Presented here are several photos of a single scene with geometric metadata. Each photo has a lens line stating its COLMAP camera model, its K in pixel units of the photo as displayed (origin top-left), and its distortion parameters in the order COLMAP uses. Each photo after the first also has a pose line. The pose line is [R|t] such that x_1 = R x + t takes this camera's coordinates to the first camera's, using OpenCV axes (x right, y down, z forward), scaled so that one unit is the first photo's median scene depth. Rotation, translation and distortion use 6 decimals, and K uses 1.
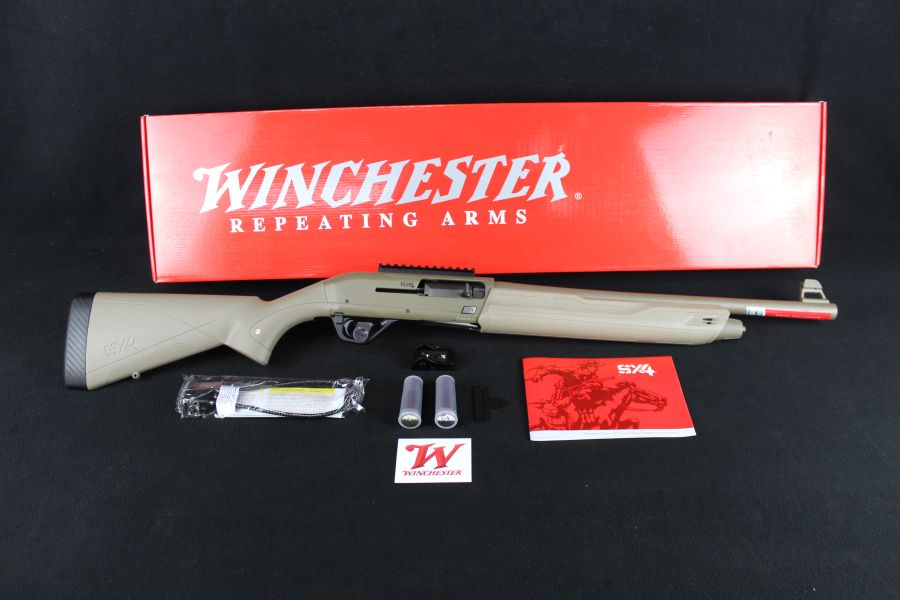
lens RADIAL K [[809.5, 0, 449.5], [0, 809.5, 306.5], [0, 0, 1]] dist [-0.166847, 0.127782]
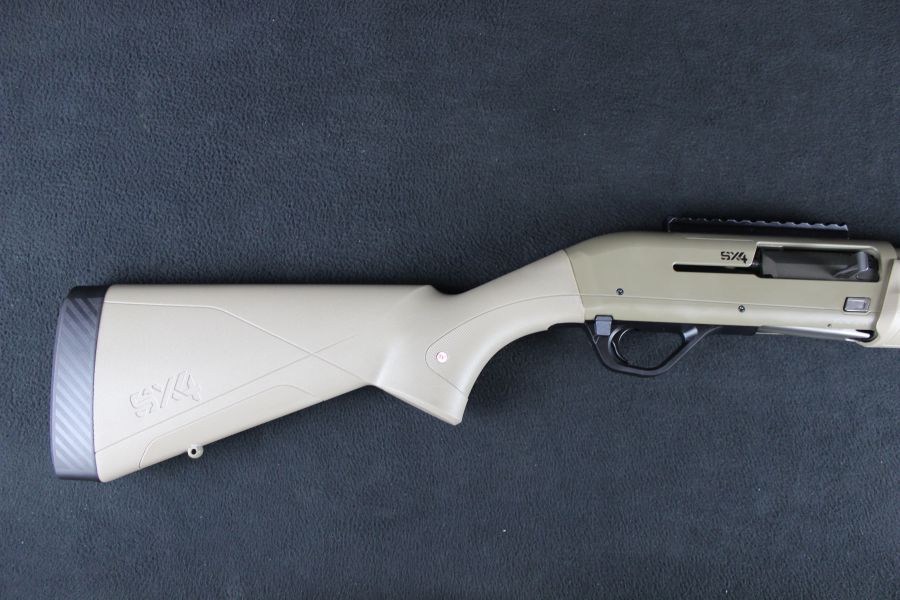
lens RADIAL K [[809.5, 0, 443.9], [0, 809.5, 308.5], [0, 0, 1]] dist [-0.166847, 0.127782]
pose [[0.999649, -0.024308, -0.010571, -0.231895], [0.024535, 0.999460, 0.021853, -0.010389], [0.010034, -0.022104, 0.999705, 0.500777]]
